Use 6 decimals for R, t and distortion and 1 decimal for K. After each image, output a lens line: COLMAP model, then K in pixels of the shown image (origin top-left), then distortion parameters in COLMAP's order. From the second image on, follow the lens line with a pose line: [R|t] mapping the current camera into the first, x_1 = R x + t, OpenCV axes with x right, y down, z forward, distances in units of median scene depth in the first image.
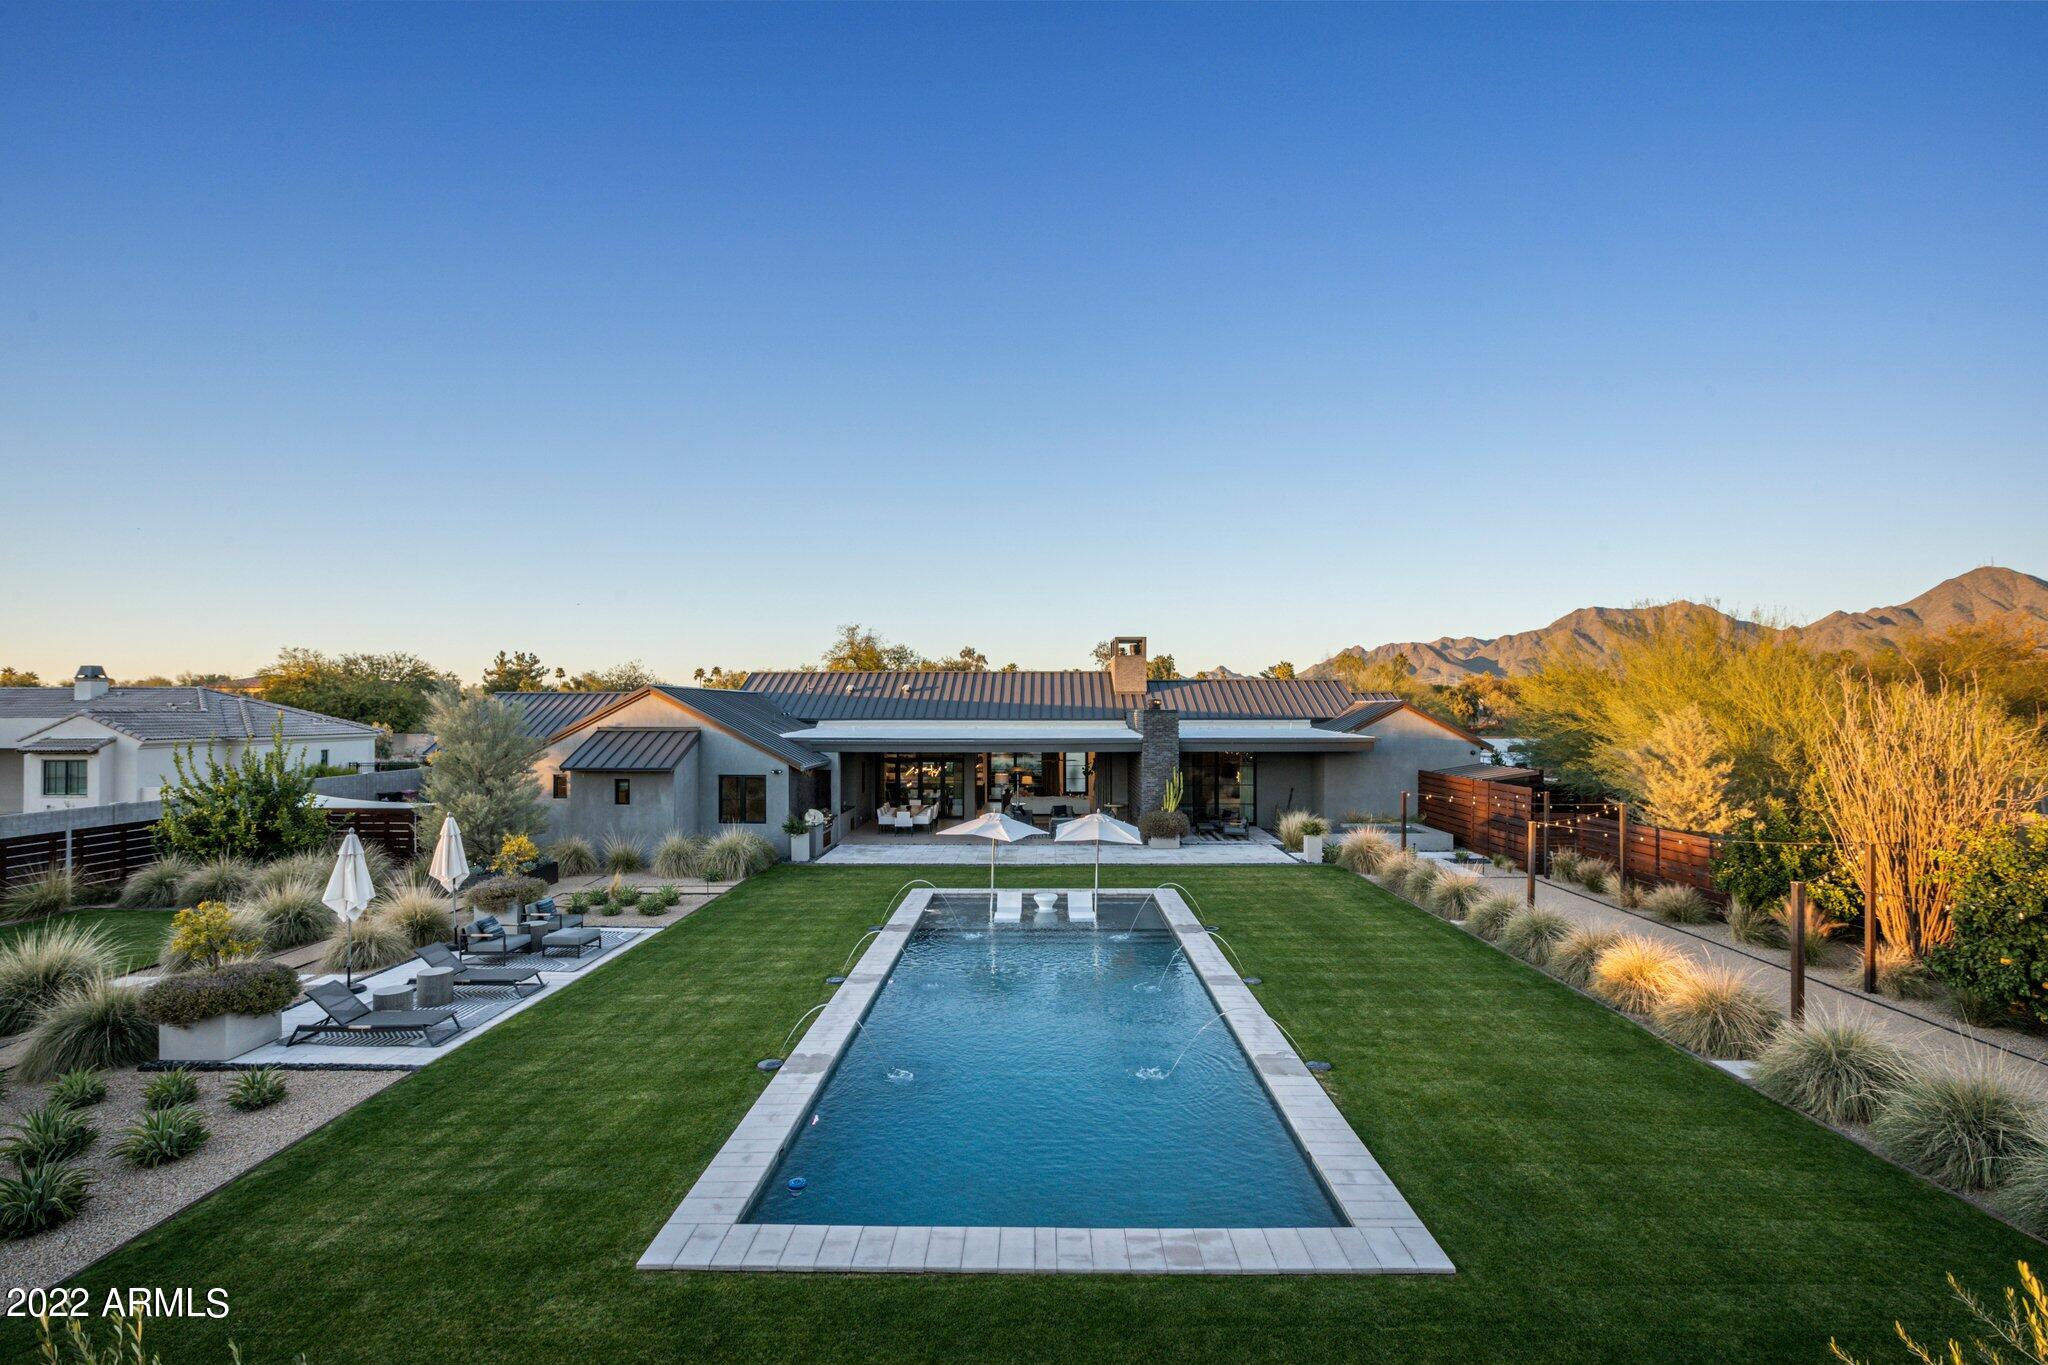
lens RADIAL K [[940.6, 0, 1031.2], [0, 940.6, 710.9], [0, 0, 1]] dist [-0.052420, 0.018986]
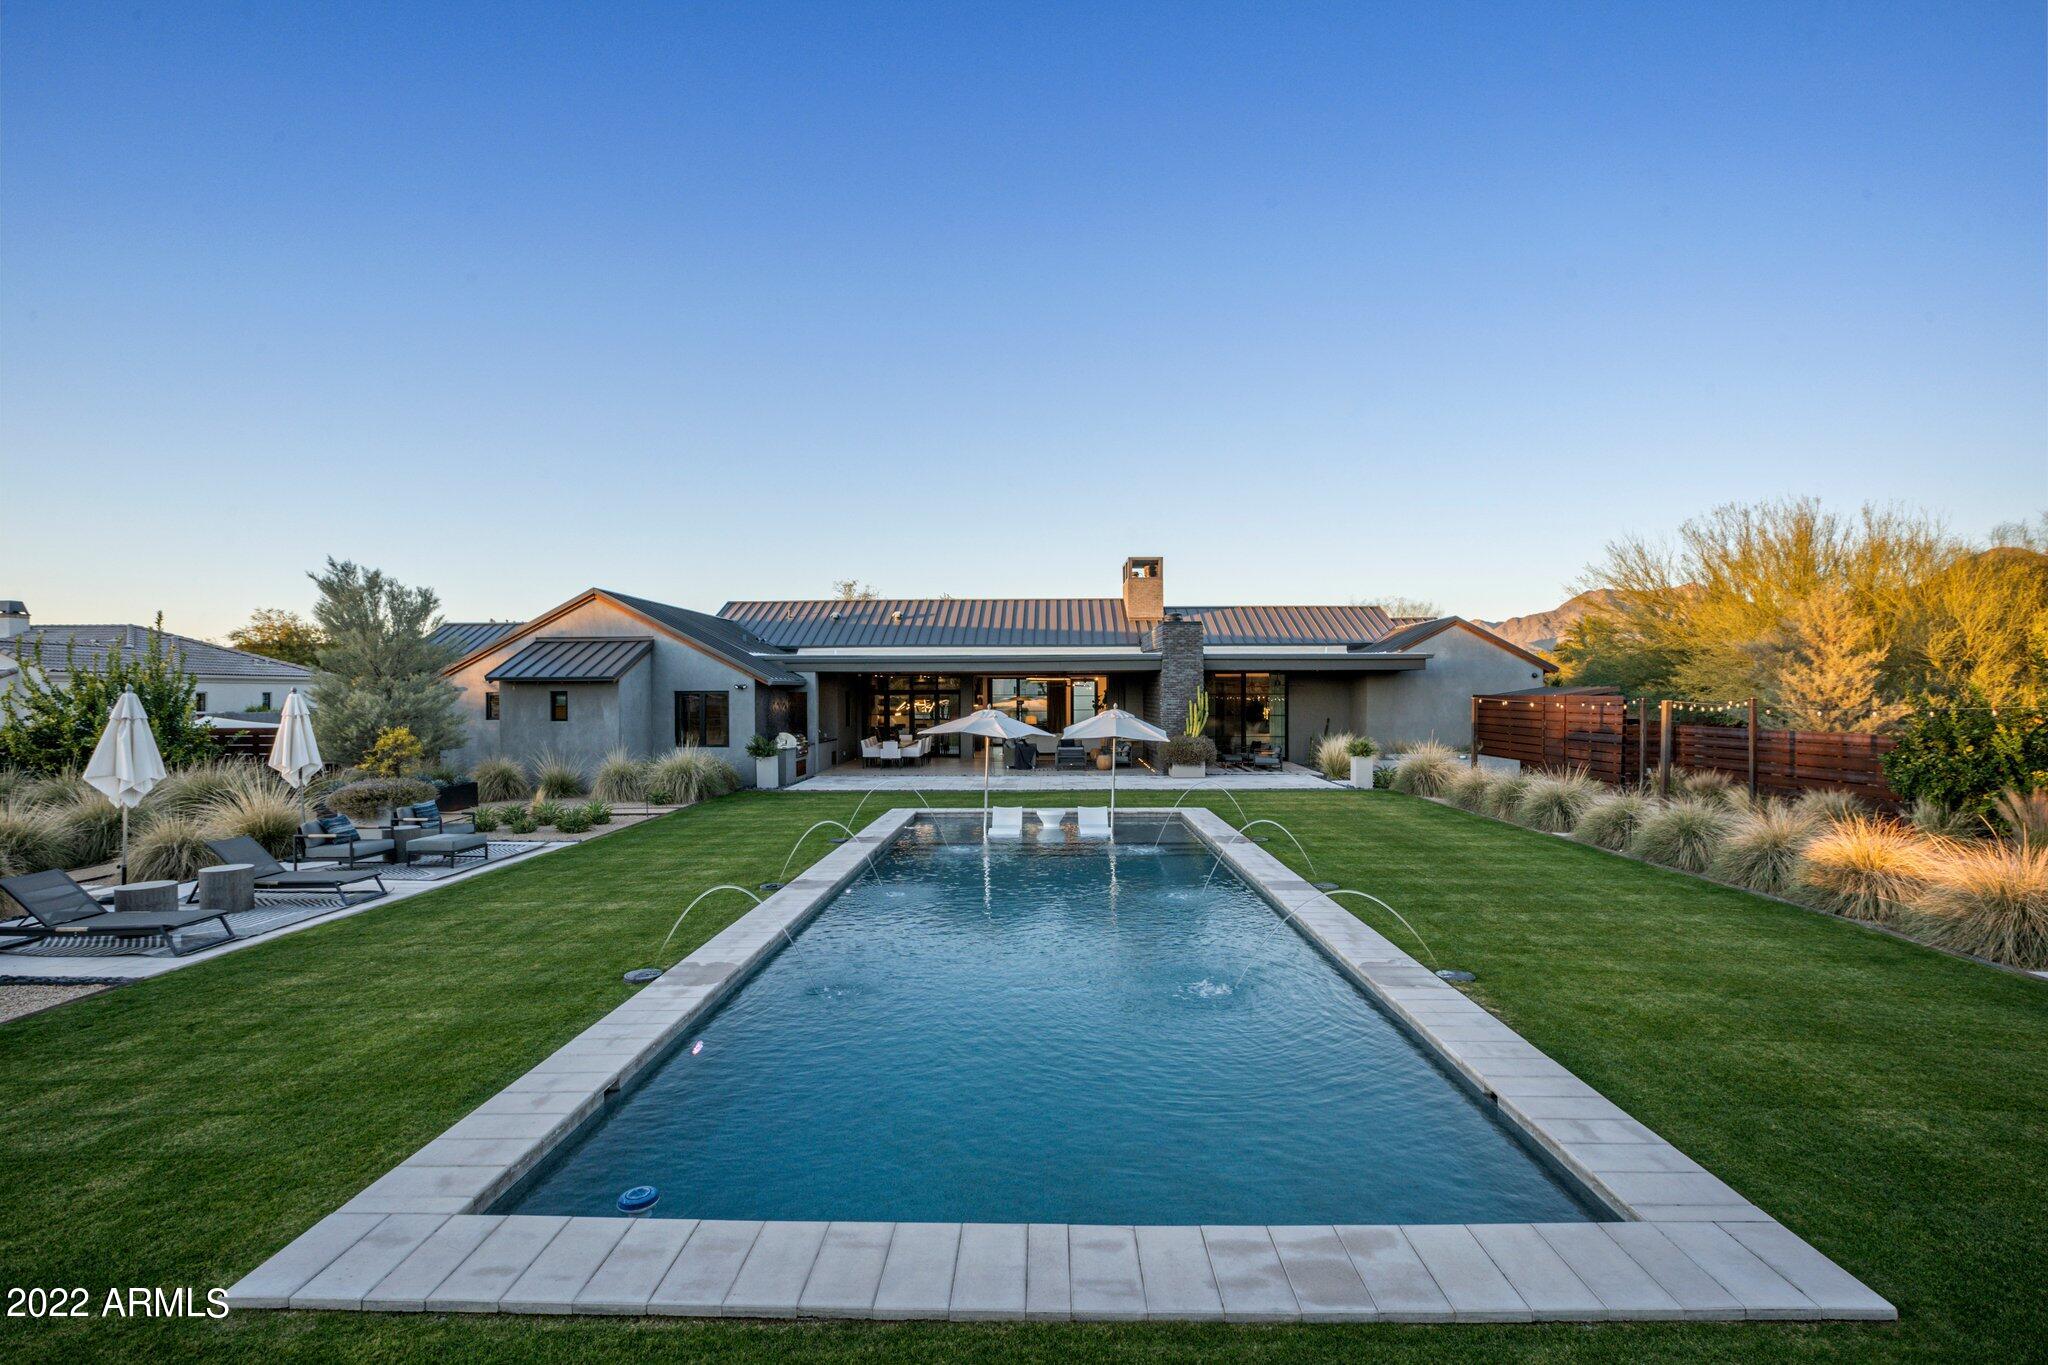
lens RADIAL K [[940.6, 0, 1031.2], [0, 940.6, 710.9], [0, 0, 1]] dist [-0.052420, 0.018986]
pose [[0.999973, -0.002752, -0.006777, 0.003737], [0.002870, 0.999844, 0.017430, 0.095849], [0.006728, -0.017449, 0.999825, 0.178604]]
